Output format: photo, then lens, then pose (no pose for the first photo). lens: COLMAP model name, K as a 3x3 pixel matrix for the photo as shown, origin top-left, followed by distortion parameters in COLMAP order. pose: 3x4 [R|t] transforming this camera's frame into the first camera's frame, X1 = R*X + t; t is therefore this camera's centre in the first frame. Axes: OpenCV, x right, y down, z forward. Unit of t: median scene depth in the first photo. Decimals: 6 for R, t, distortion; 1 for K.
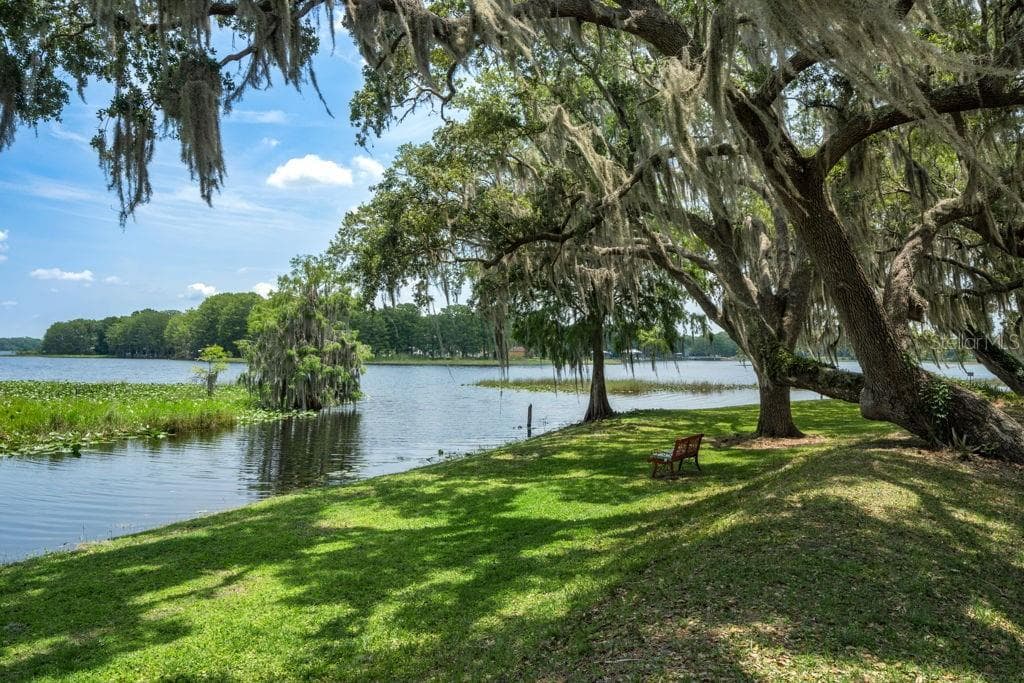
lens RADIAL K [[757.3, 0, 508.4], [0, 757.3, 348.4], [0, 0, 1]] dist [0.013982, 0.005867]
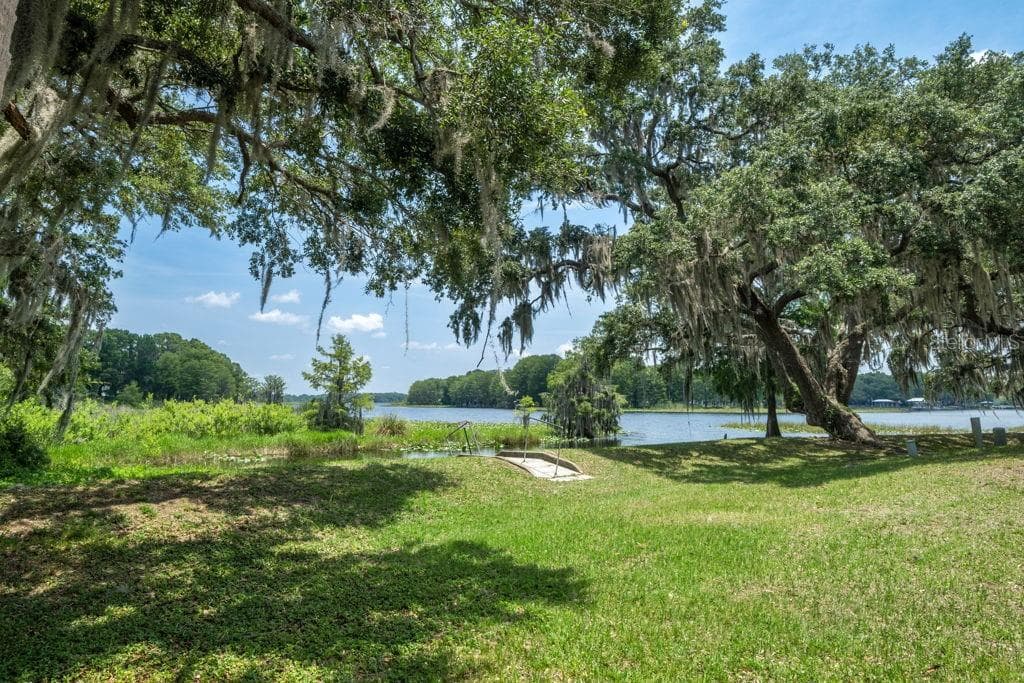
lens RADIAL K [[757.3, 0, 509.5], [0, 757.3, 336.1], [0, 0, 1]] dist [0.013982, 0.005867]
pose [[0.925479, -0.040701, -0.376606, 0.179444], [0.009118, 0.996316, -0.085267, 0.005492], [0.378689, 0.075478, 0.922441, -0.483223]]
